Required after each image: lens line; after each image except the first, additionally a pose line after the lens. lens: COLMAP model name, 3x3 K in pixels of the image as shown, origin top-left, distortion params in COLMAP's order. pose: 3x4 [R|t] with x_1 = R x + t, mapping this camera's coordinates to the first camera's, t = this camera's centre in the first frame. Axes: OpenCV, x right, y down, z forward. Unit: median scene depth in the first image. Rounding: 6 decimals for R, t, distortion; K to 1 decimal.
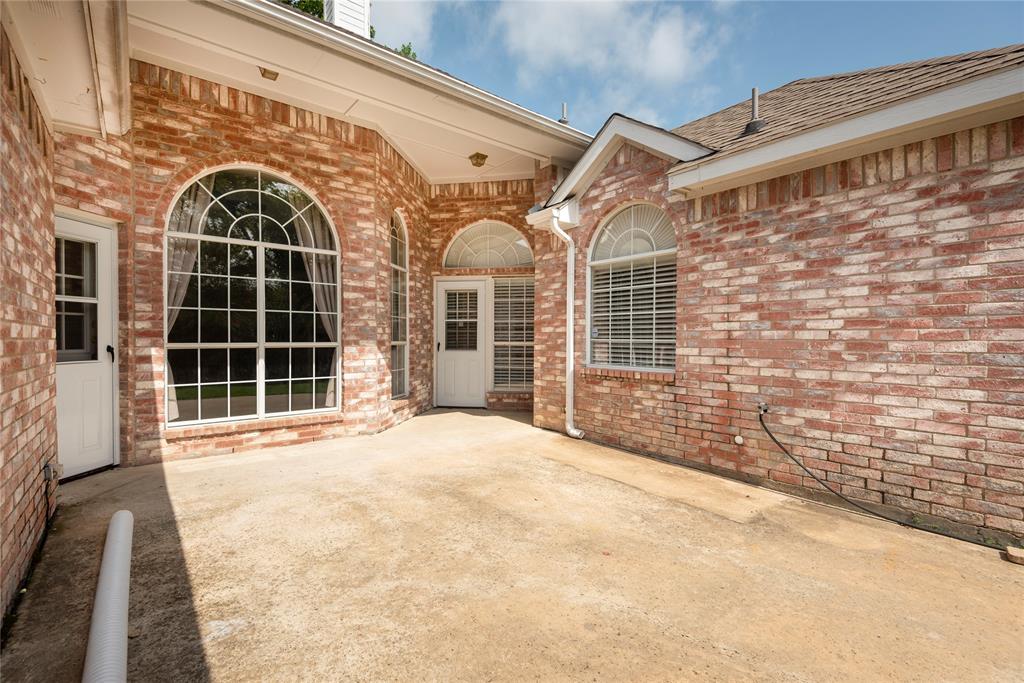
lens RADIAL K [[461.7, 0, 512.6], [0, 461.7, 340.3], [0, 0, 1]] dist [0.023323, -0.012847]
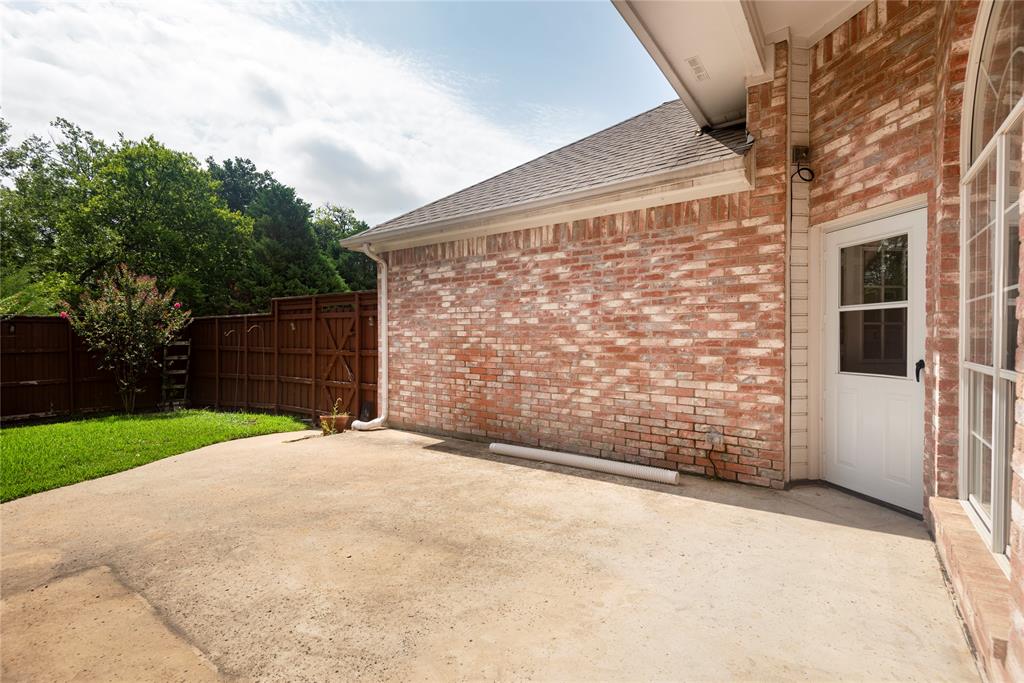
lens RADIAL K [[461.7, 0, 511.0], [0, 461.7, 342.9], [0, 0, 1]] dist [0.023323, -0.012847]
pose [[-0.968990, 0.002100, -0.247093, -0.022221], [-0.002780, 0.999808, 0.019397, -0.037423], [0.247086, 0.019482, -0.968798, 1.960146]]
